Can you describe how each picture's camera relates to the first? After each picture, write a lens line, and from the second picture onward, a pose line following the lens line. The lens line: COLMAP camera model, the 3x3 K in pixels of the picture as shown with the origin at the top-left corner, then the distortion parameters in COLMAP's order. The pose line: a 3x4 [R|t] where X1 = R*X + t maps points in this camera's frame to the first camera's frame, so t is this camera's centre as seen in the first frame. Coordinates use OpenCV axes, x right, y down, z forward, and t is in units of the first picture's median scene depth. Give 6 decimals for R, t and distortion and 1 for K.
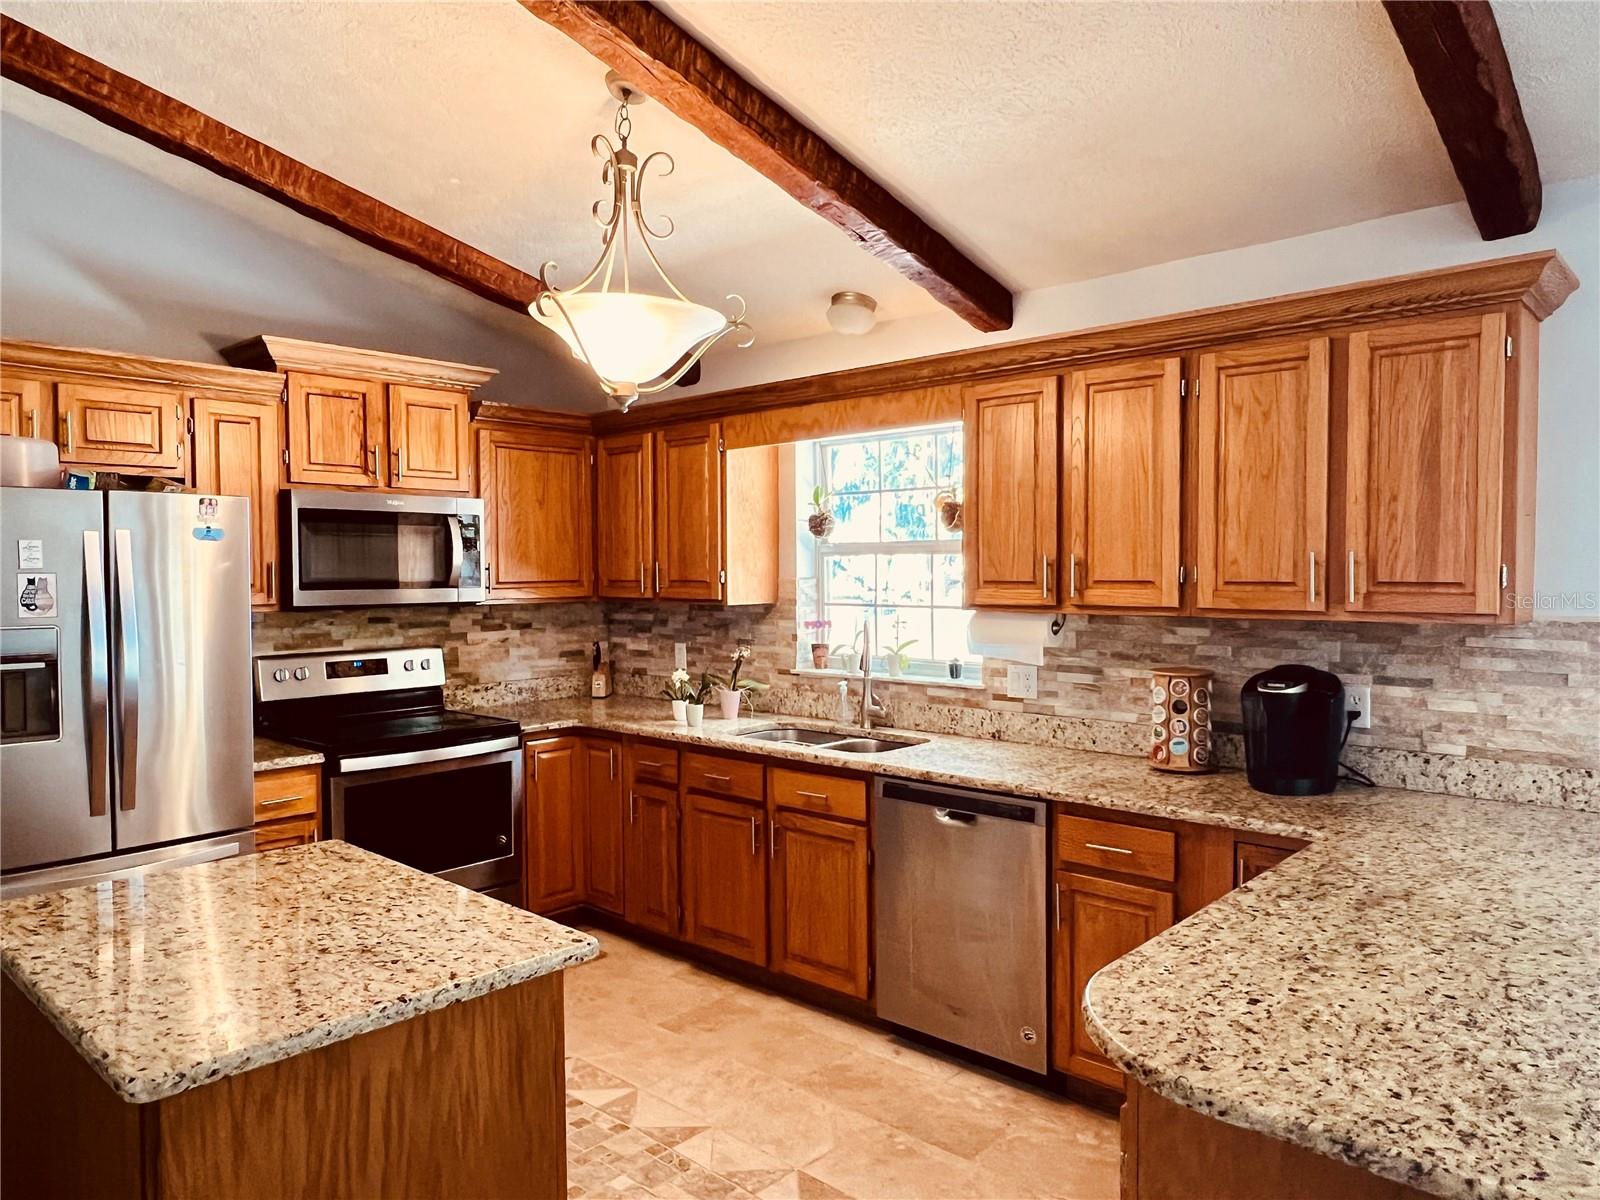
lens RADIAL K [[1064.0, 0, 798.9], [0, 1064.0, 600.8], [0, 0, 1]] dist [0.000875, -0.003004]
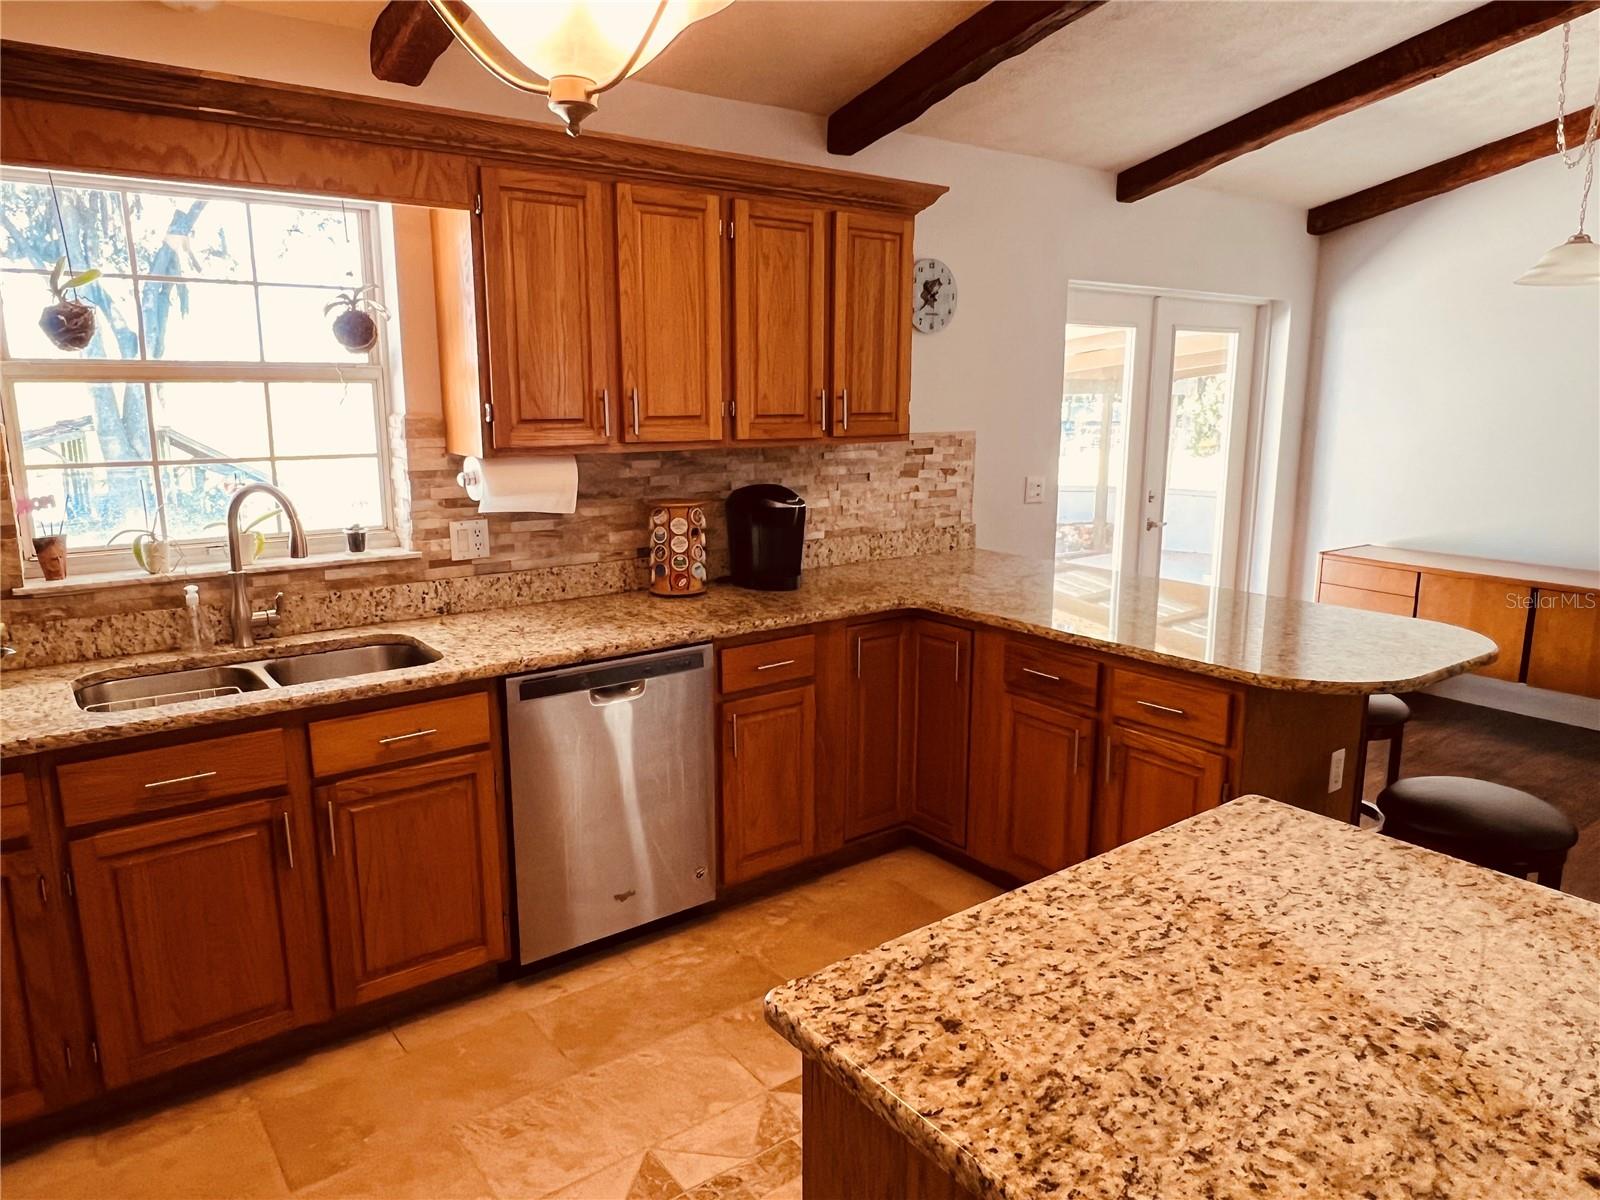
lens RADIAL K [[1064.0, 0, 799.2], [0, 1064.0, 602.6], [0, 0, 1]] dist [0.000875, -0.003004]
pose [[0.180235, -0.189112, 0.965273, -0.690996], [0.027709, 0.981931, 0.187201, -0.031370], [-0.983233, -0.006994, 0.182218, 0.719190]]
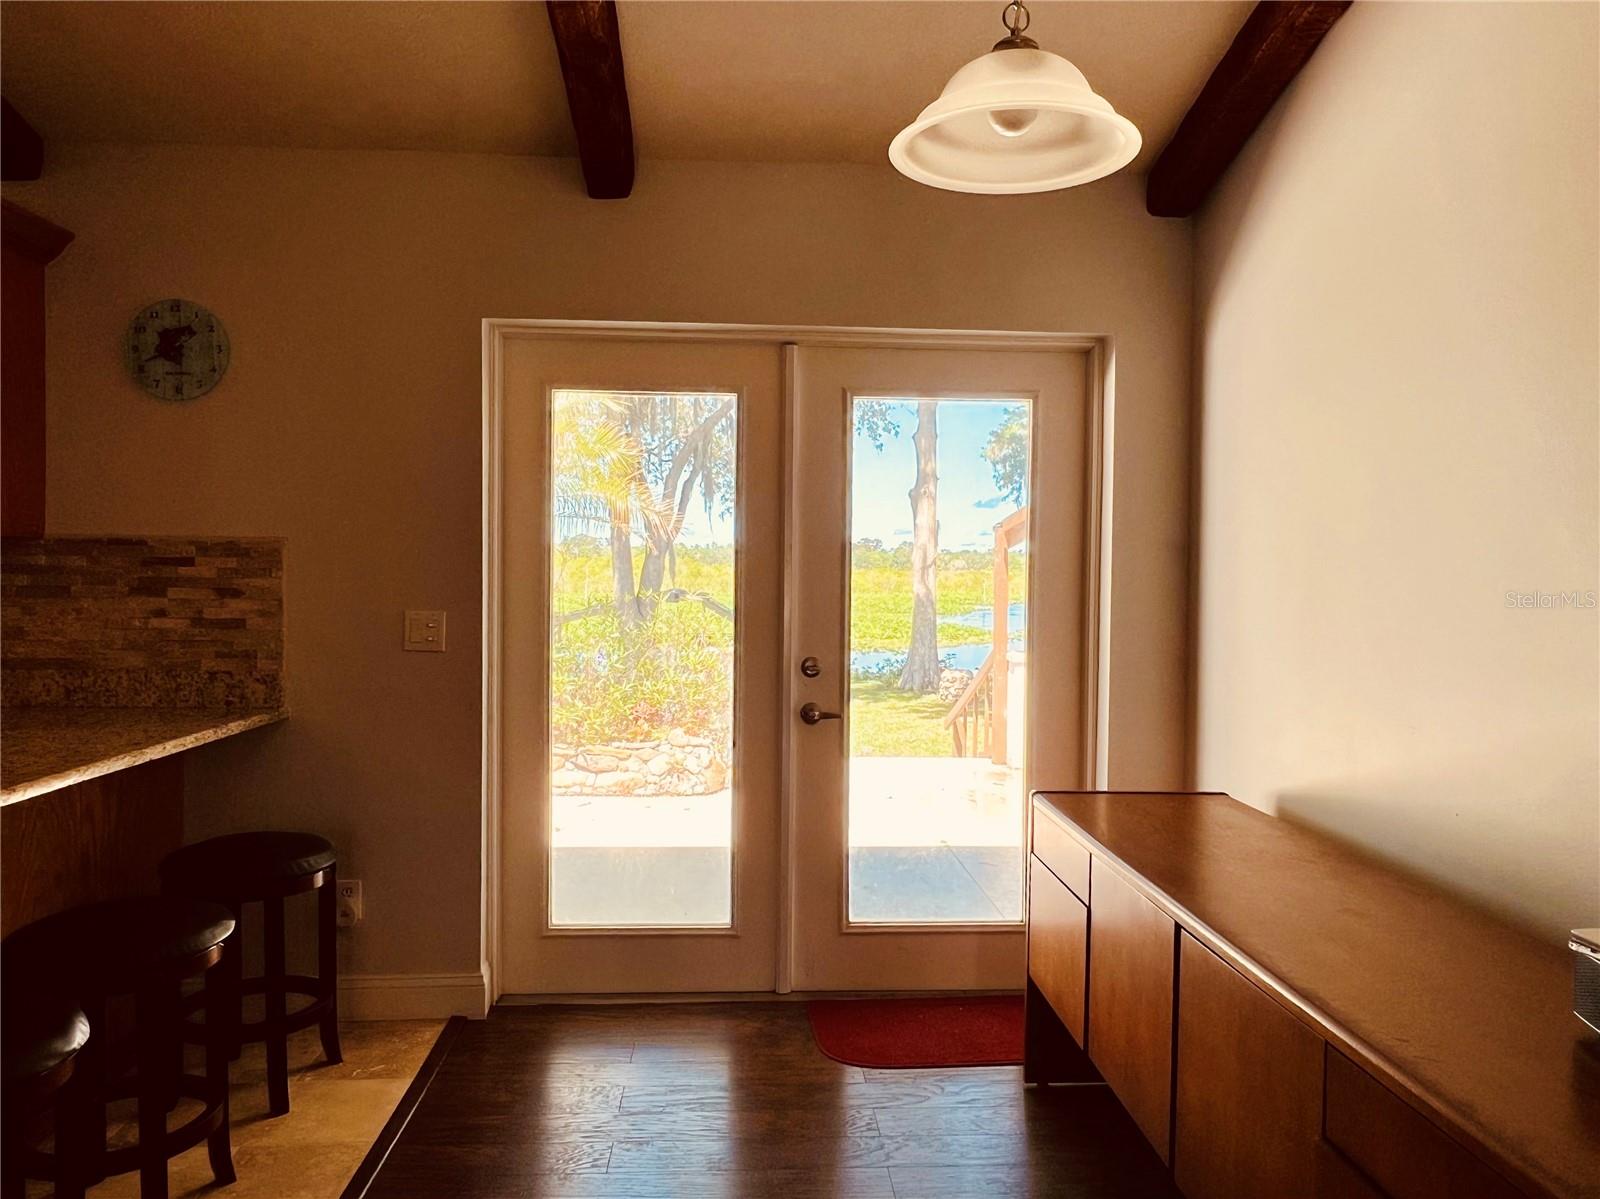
lens RADIAL K [[1113.6, 0, 807.3], [0, 1113.6, 607.6], [0, 0, 1]] dist [-0.003804, -0.004558]
pose [[0.693831, -0.008481, 0.720088, 0.368404], [0.006664, 0.999963, 0.005356, 0.079250], [-0.720107, 0.001083, 0.693862, -0.314497]]
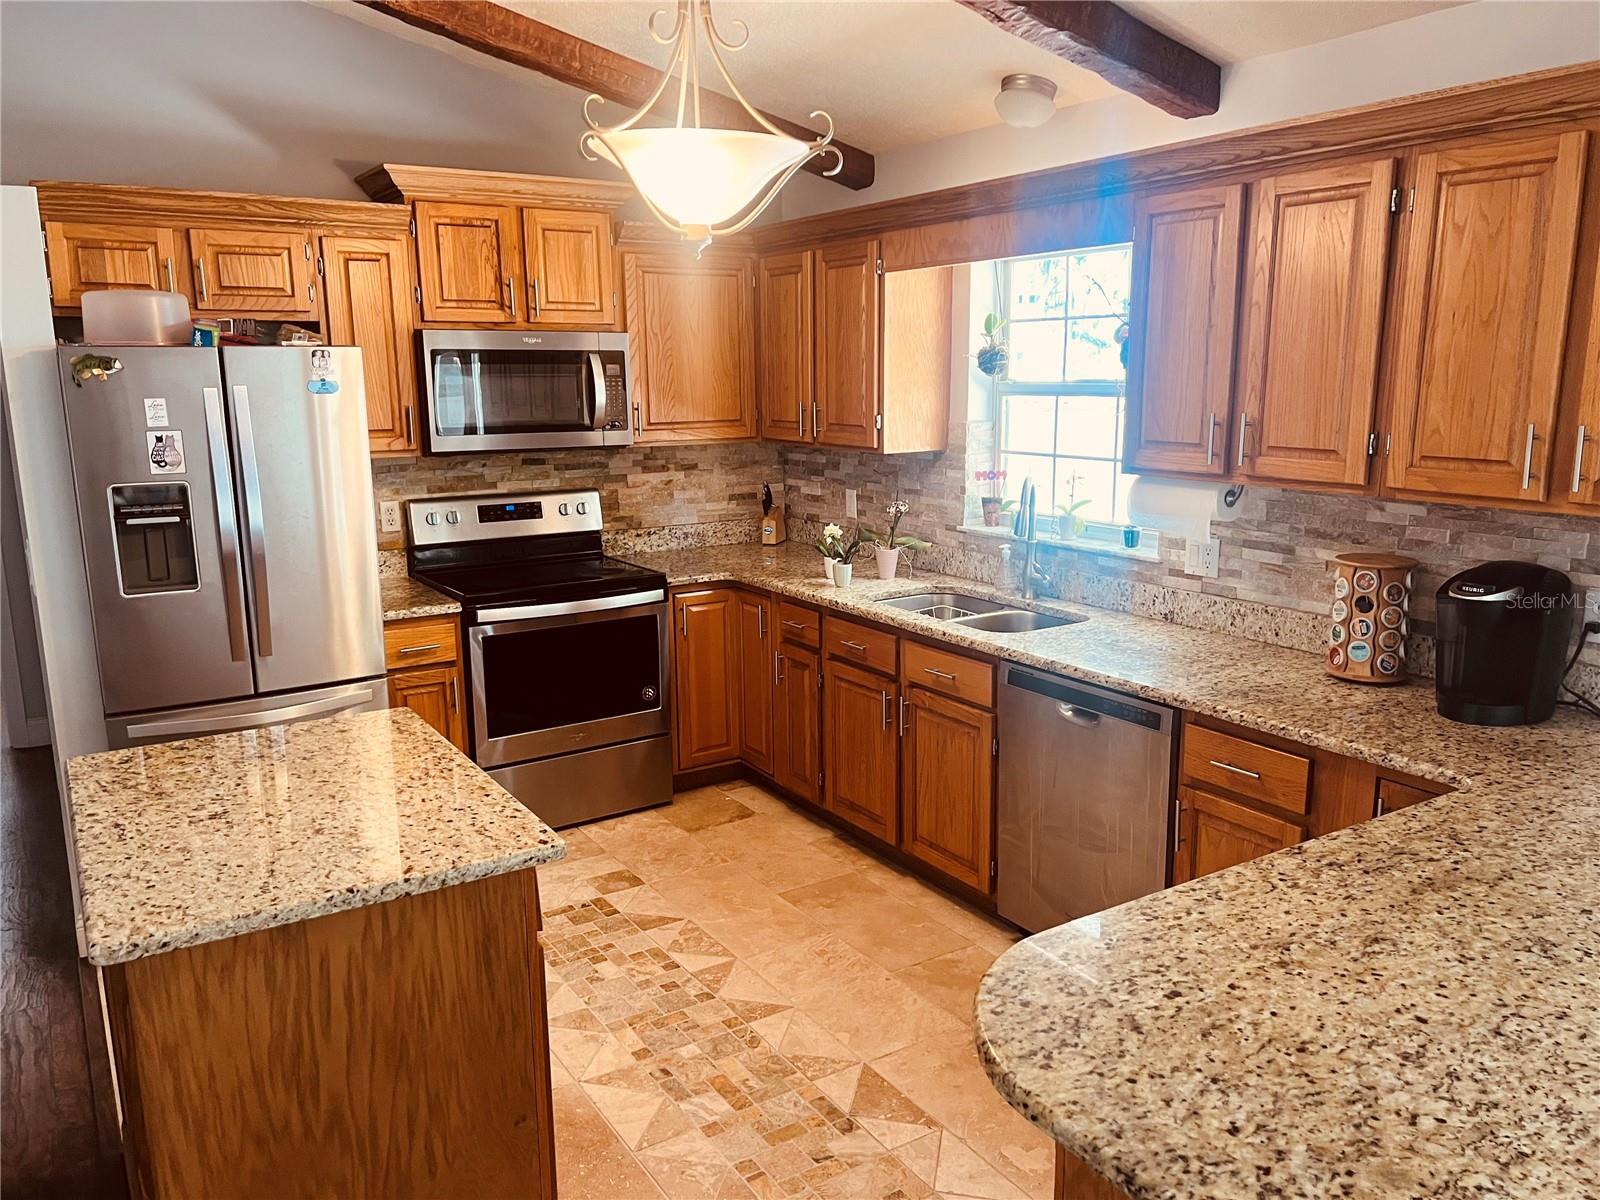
lens RADIAL K [[1196.9, 0, 806.9], [0, 1196.9, 608.6], [0, 0, 1]] dist [0.061436, -0.066104]
pose [[0.967141, 0.047531, -0.249757, 0.179961], [-0.003928, 0.985045, 0.172255, -0.057095], [0.254209, -0.165614, 0.952864, 0.003857]]
